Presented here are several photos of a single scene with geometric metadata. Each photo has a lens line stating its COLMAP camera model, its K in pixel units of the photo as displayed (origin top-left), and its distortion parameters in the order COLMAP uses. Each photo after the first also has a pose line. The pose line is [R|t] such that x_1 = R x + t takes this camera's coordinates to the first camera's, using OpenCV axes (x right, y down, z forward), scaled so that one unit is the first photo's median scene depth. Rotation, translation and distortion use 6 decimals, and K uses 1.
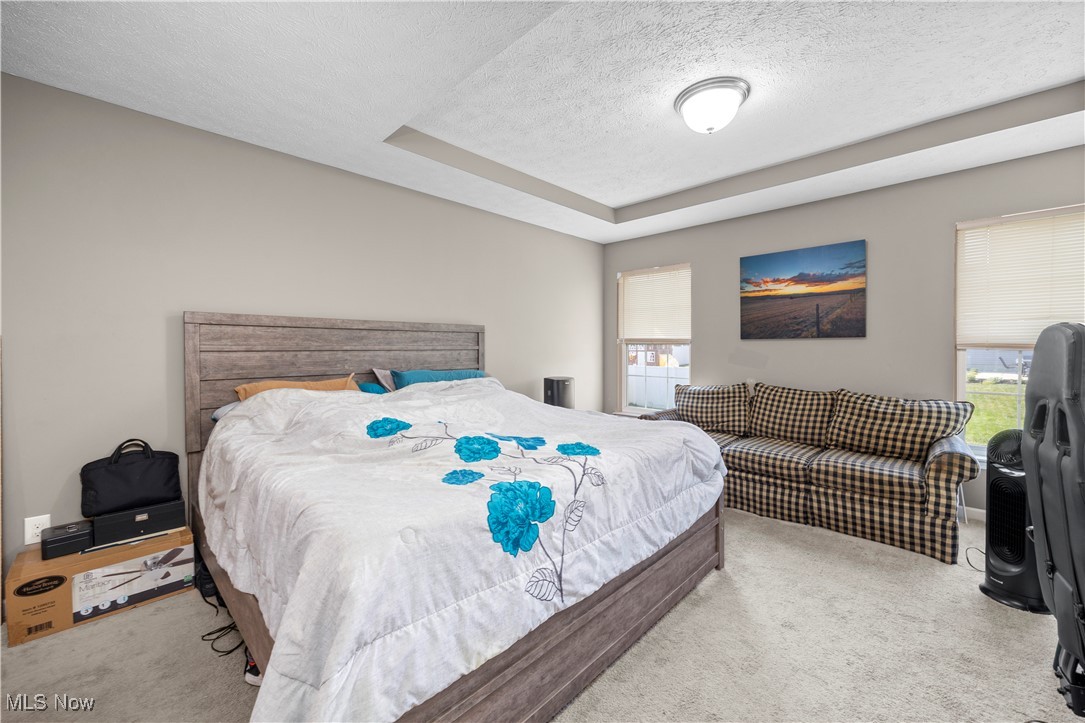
lens RADIAL K [[422.1, 0, 538.0], [0, 422.1, 355.5], [0, 0, 1]] dist [-0.003749, -0.000383]
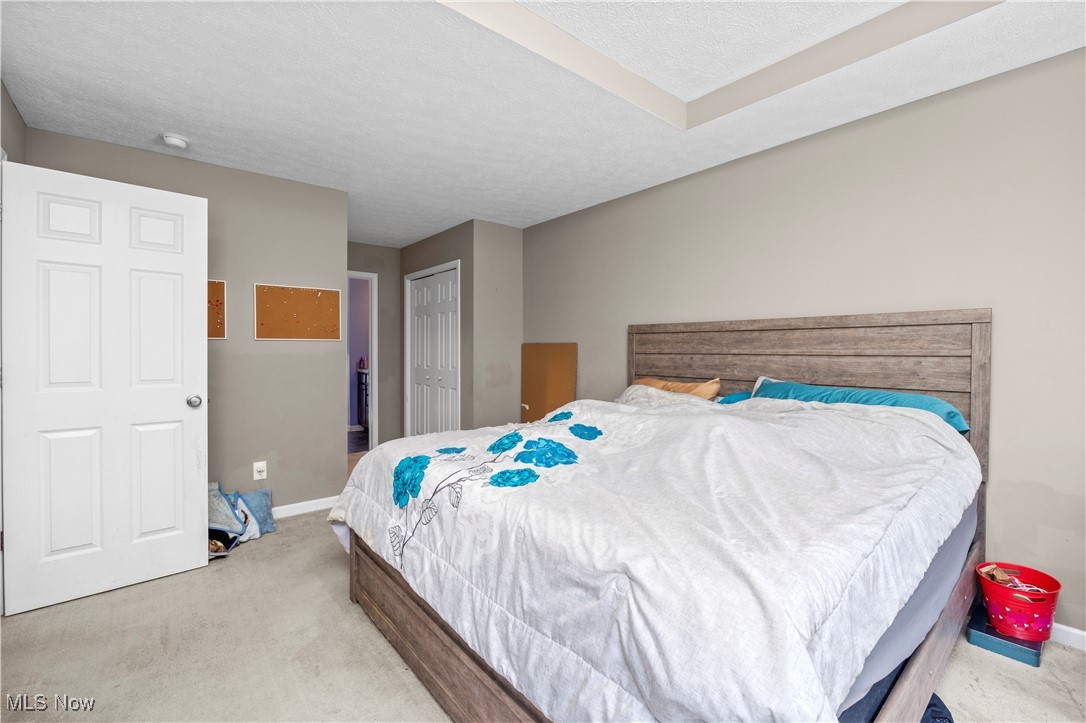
lens RADIAL K [[459.3, 0, 535.1], [0, 459.3, 356.7], [0, 0, 1]] dist [0.001863, 0.000061]
pose [[-0.084254, 0.012805, -0.996362, 0.422373], [-0.024057, 0.999600, 0.014881, -0.008568], [0.996154, 0.025223, -0.083913, 0.483388]]
